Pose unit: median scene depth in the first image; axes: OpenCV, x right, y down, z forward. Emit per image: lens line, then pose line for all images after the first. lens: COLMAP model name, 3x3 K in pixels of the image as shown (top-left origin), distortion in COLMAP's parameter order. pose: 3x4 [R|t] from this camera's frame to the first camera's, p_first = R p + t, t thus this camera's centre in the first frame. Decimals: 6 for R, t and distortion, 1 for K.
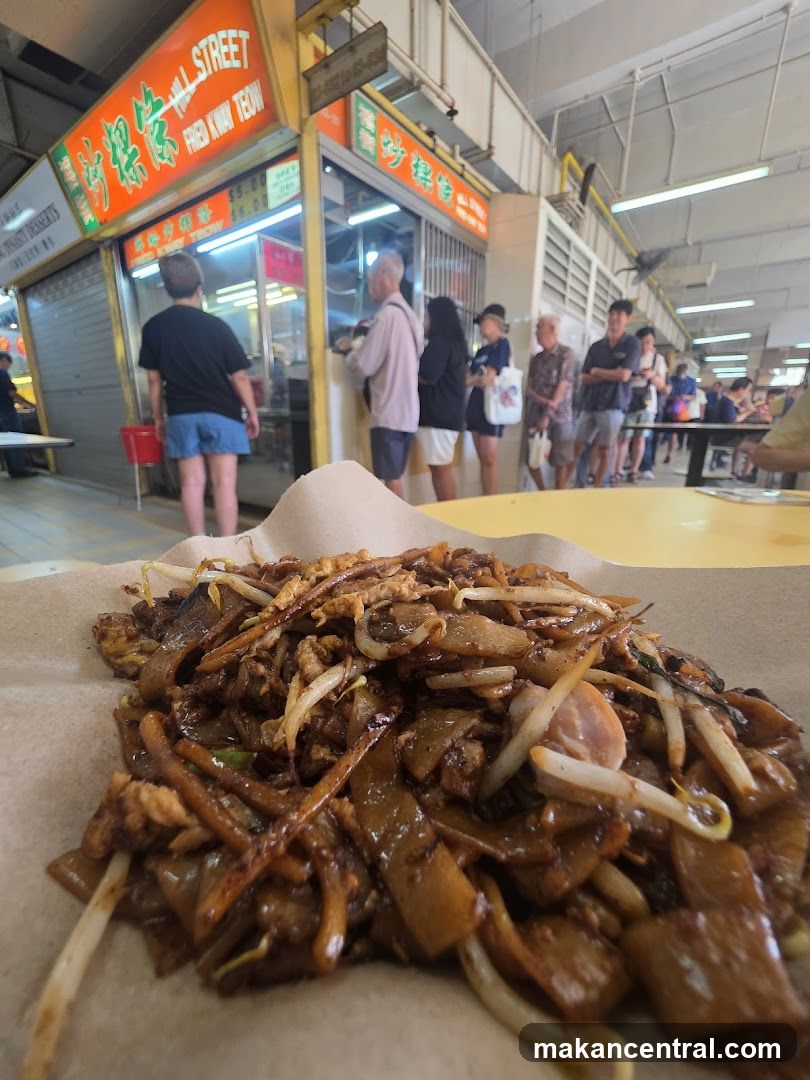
lens RADIAL K [[440.7, 0, 399.4], [0, 440.7, 546.1], [0, 0, 1]] dist [-0.000802, -0.000263]
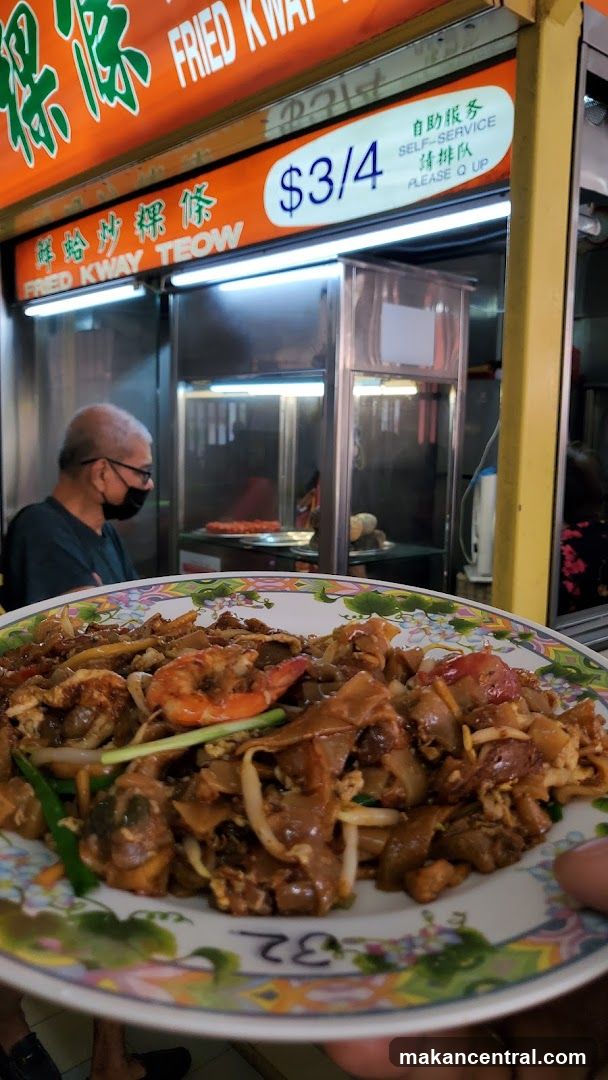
lens RADIAL K [[837.8, 0, 304.4], [0, 837.8, 539.9], [0, 0, 1]] dist [0.016162, 0.011900]
pose [[0.977057, 0.042309, -0.208733, -0.201446], [-0.071906, 0.988053, -0.136312, -0.407216], [0.200472, 0.148194, 0.968426, 0.377135]]
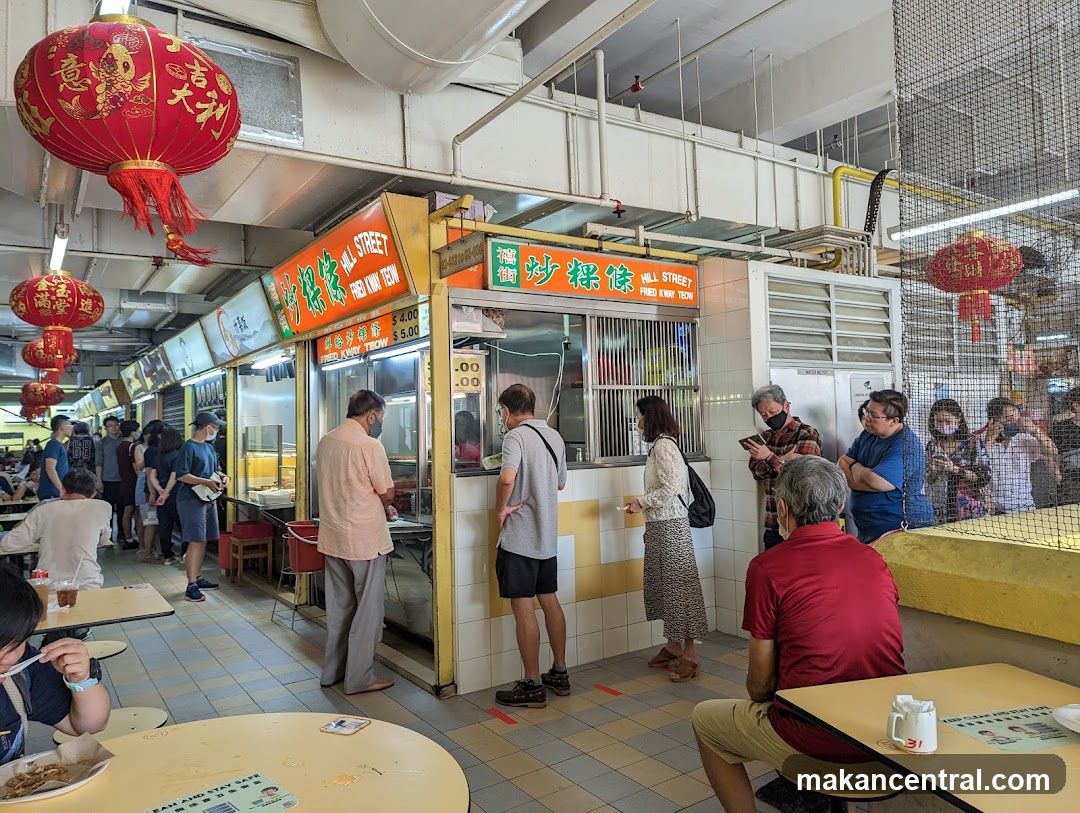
lens RADIAL K [[793.5, 0, 544.2], [0, 793.5, 401.9], [0, 0, 1]] dist [0.004970, 0.000635]
pose [[0.943696, -0.042795, -0.328033, 0.556935], [-0.059574, 0.953401, -0.295765, -0.100737], [0.325405, 0.298655, 0.897172, -0.488467]]
